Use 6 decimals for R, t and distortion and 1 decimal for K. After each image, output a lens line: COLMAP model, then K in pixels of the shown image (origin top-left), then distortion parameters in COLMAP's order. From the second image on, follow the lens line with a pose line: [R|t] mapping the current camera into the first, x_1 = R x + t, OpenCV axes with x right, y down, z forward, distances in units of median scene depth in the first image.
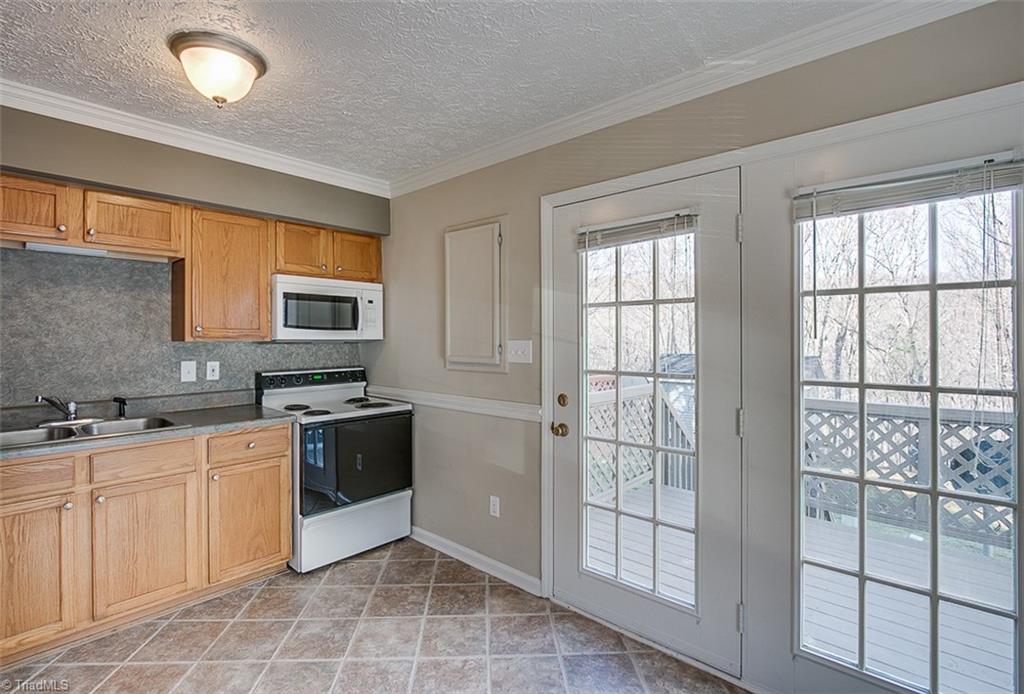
lens RADIAL K [[491.2, 0, 500.3], [0, 491.2, 335.6], [0, 0, 1]] dist [-0.017676, 0.003499]
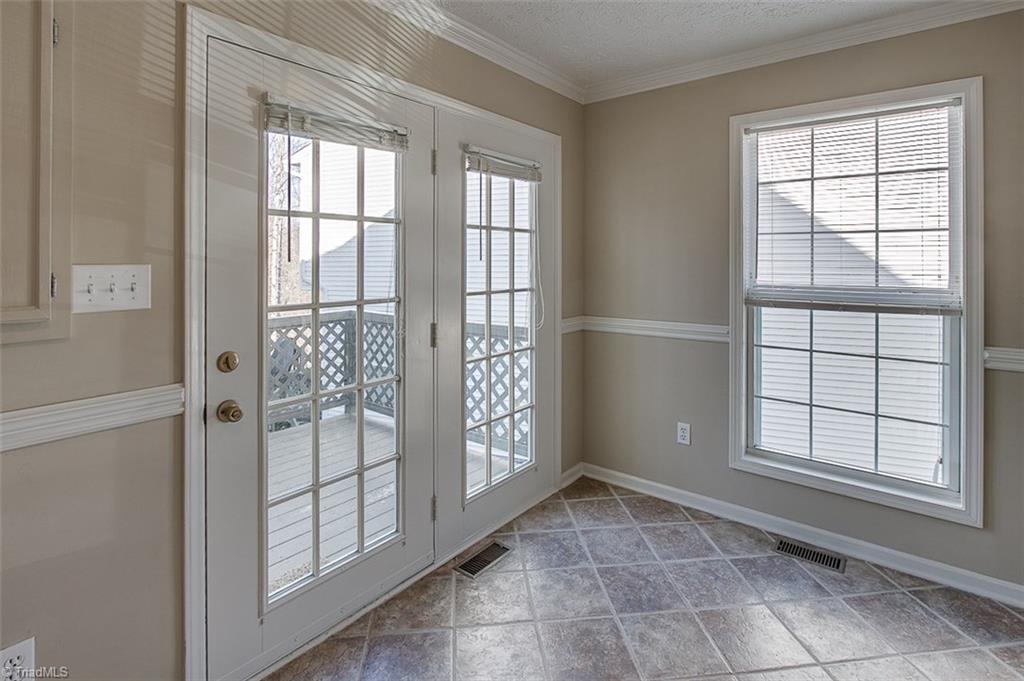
lens RADIAL K [[491.2, 0, 507.1], [0, 491.2, 261.8], [0, 0, 1]] dist [-0.017676, 0.003499]
pose [[-0.064063, -0.001004, 0.997945, -0.487293], [-0.002150, 0.999997, 0.000868, 0.005597], [-0.997944, -0.002090, -0.064065, 0.680979]]
